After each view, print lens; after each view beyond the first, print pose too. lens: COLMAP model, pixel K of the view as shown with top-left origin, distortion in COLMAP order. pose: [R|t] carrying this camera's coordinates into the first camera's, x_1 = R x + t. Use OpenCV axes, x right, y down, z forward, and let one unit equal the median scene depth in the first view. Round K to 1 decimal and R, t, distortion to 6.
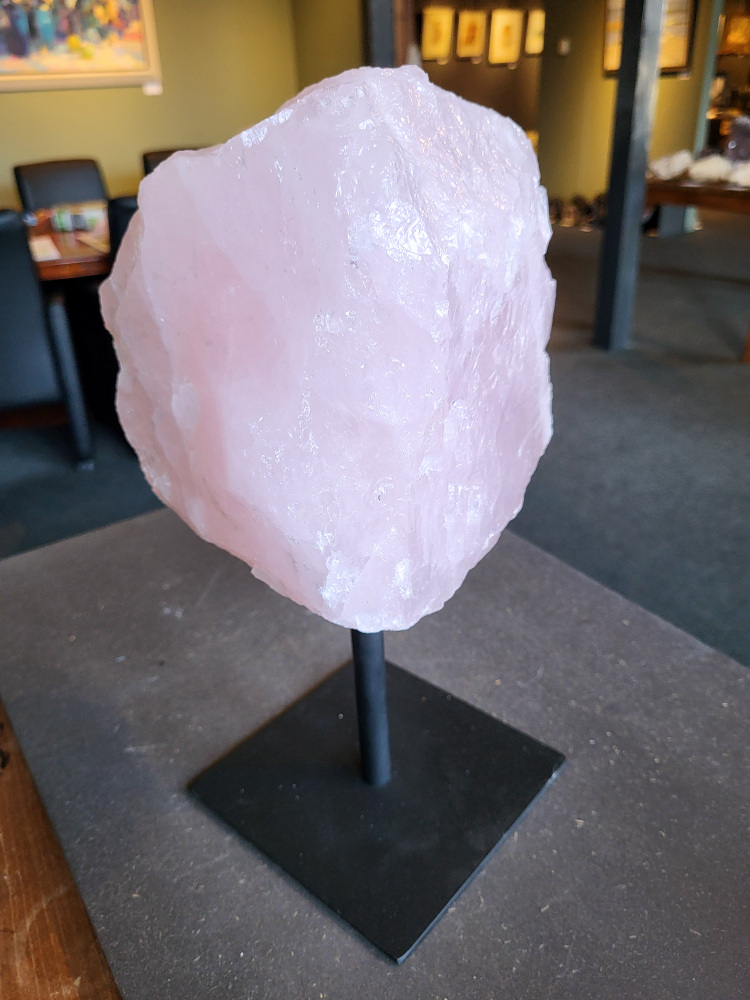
lens RADIAL K [[773.5, 0, 375.0], [0, 773.5, 500.0], [0, 0, 1]] dist [-0.001533, -0.009807]
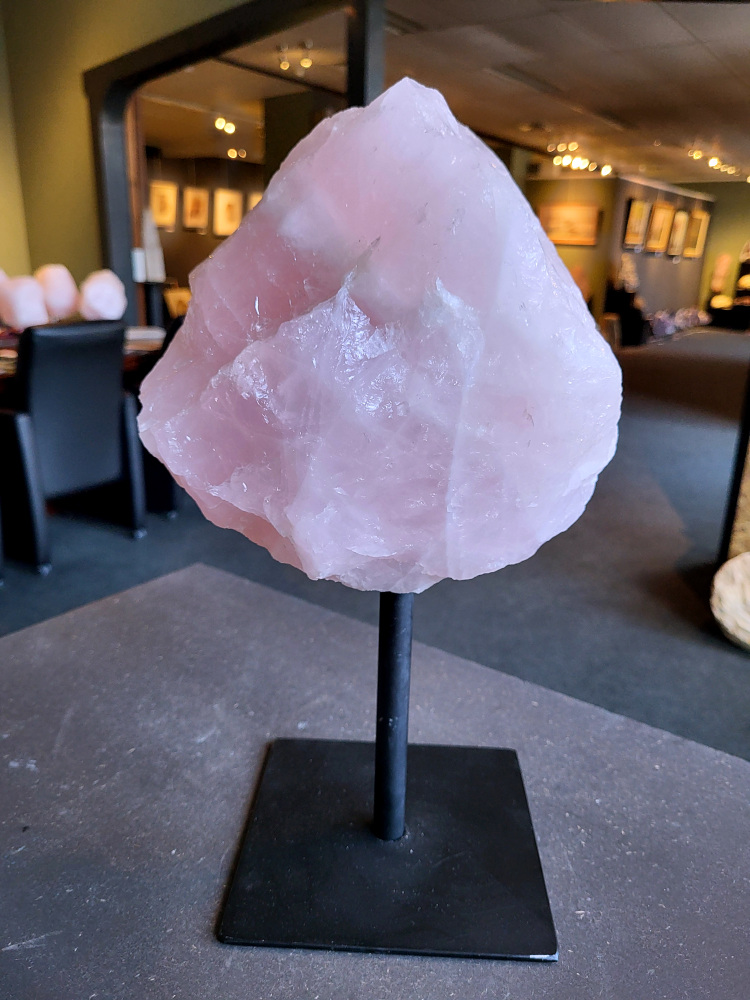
lens RADIAL K [[773.6, 0, 380.0], [0, 773.6, 508.6], [0, 0, 1]] dist [-0.002249, -0.008613]
pose [[0.944406, -0.042914, 0.325969, -0.209736], [0.099694, 0.982145, -0.159537, 0.064379], [-0.313302, 0.183164, 0.931822, 0.126651]]
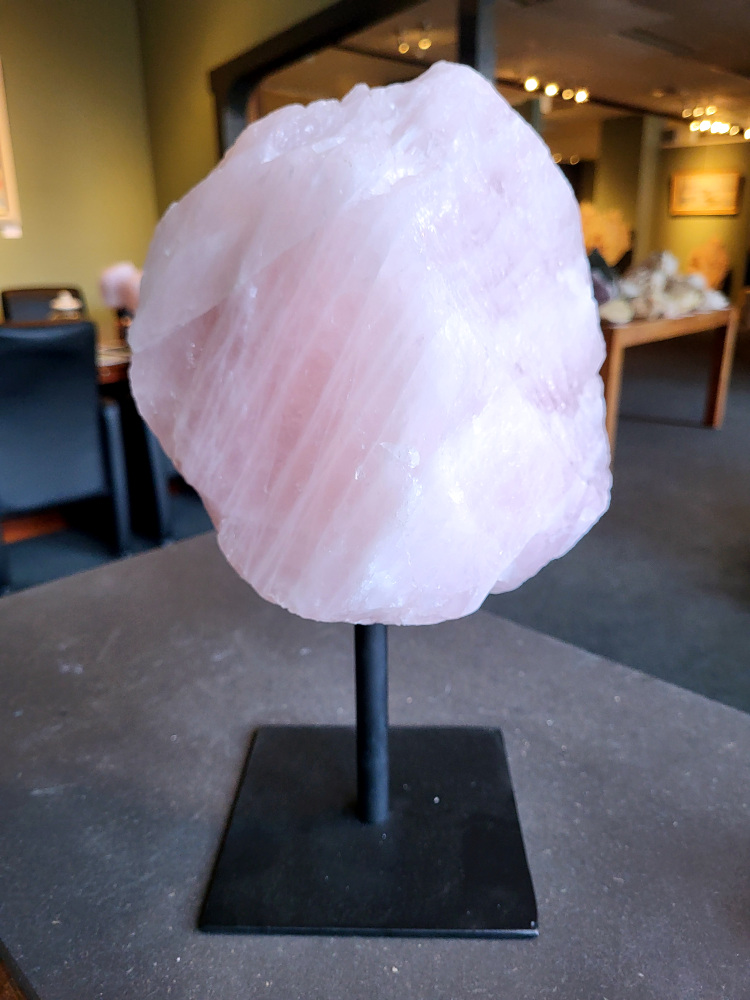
lens RADIAL K [[774.0, 0, 377.7], [0, 774.0, 506.8], [0, 0, 1]] dist [-0.004348, -0.005020]
pose [[0.984353, -0.037935, 0.172074, -0.056562], [0.065012, 0.985841, -0.154567, 0.155063], [-0.163775, 0.163335, 0.972882, -0.046084]]
